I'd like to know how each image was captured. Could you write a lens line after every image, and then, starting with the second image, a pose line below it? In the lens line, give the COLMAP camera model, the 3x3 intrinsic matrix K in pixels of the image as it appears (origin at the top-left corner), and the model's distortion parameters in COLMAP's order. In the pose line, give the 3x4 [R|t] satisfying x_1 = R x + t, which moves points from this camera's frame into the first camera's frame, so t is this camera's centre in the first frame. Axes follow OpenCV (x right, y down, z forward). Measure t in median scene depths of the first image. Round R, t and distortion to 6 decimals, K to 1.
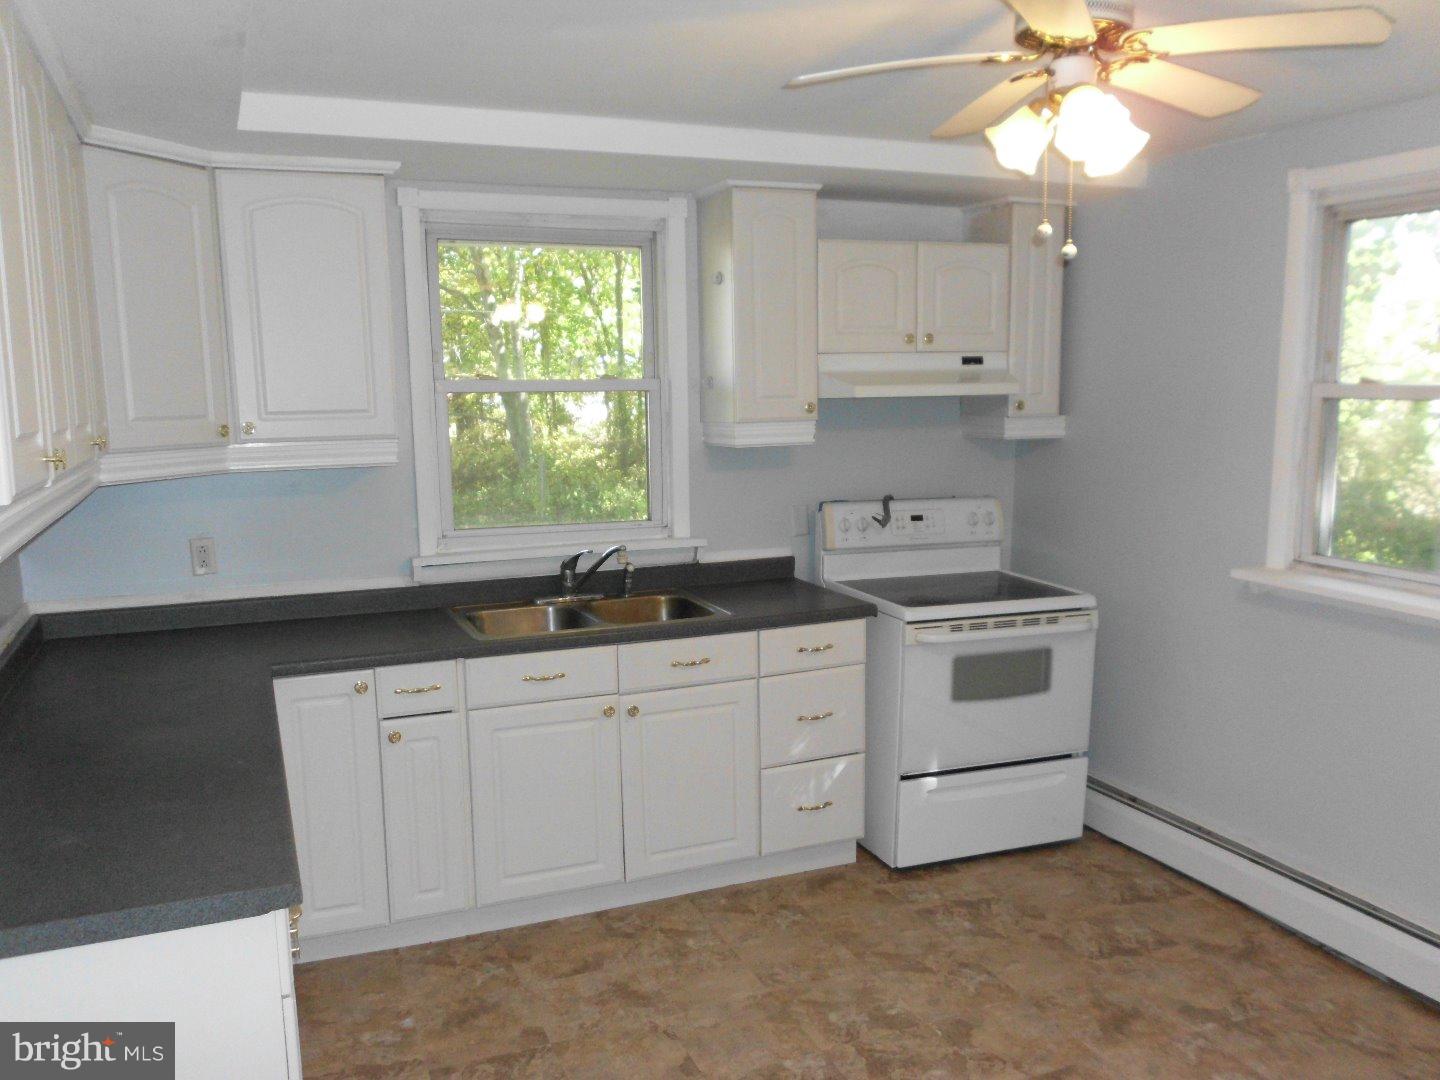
lens RADIAL K [[1200.8, 0, 721.2], [0, 1200.8, 542.8], [0, 0, 1]] dist [-0.003743, -0.002723]
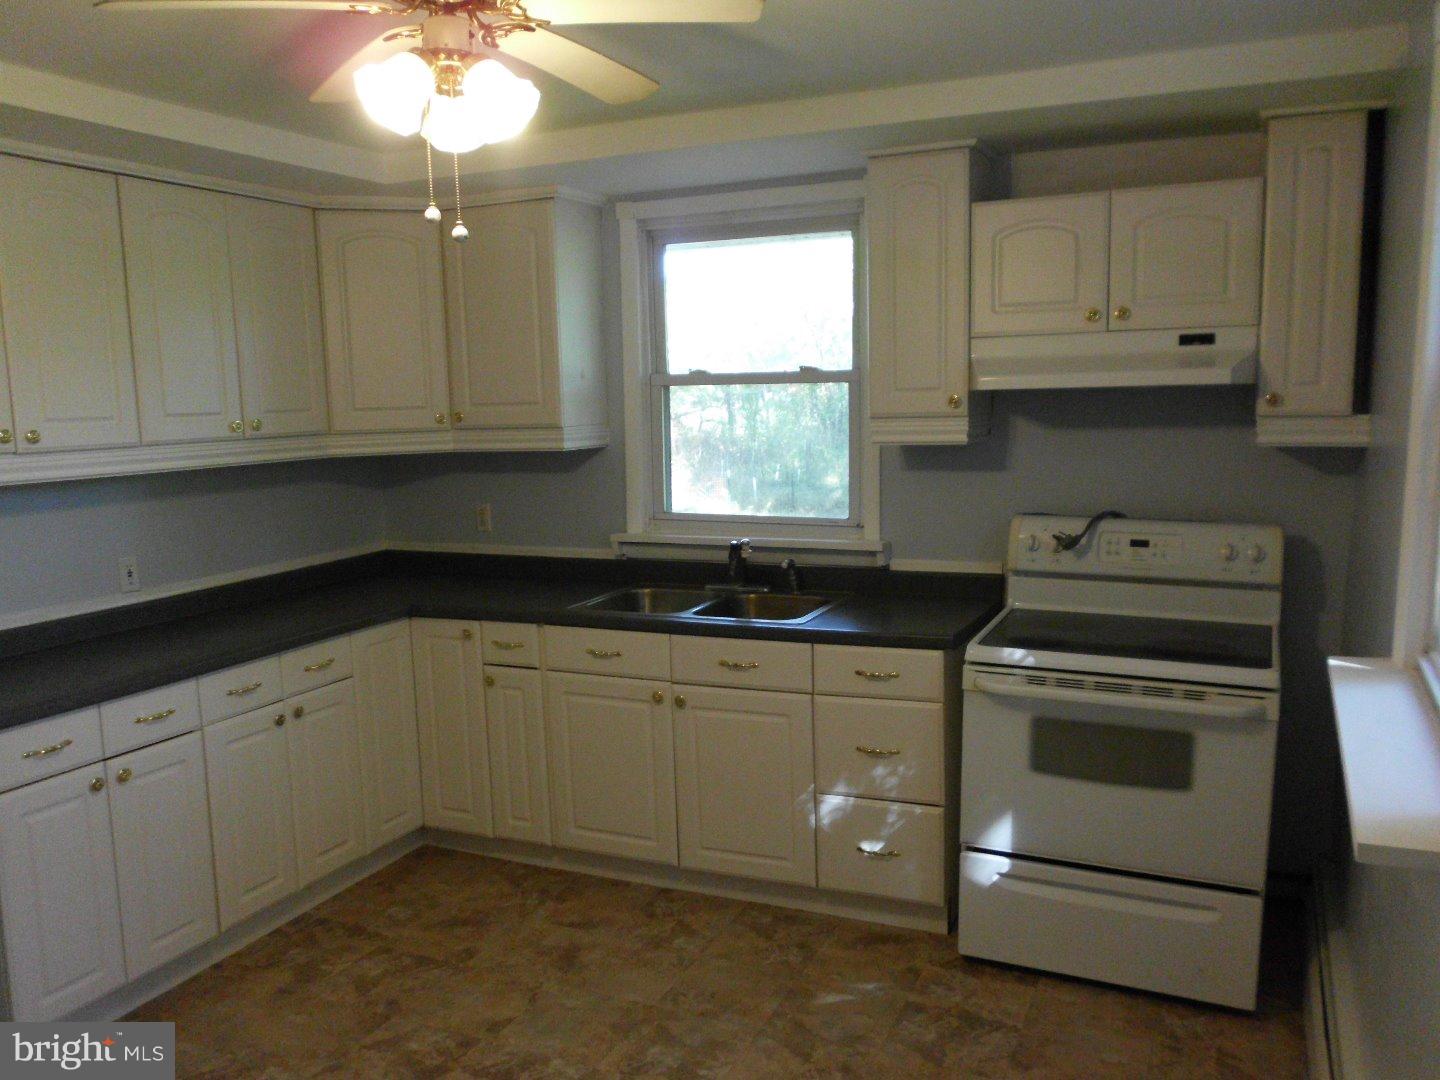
lens RADIAL K [[1200.8, 0, 716.7], [0, 1200.8, 542.6], [0, 0, 1]] dist [-0.003743, -0.002723]
pose [[0.677718, 0.089851, -0.729812, 0.603081], [-0.082090, 0.995547, 0.046337, -0.037891], [0.730726, 0.028507, 0.682076, 0.291850]]
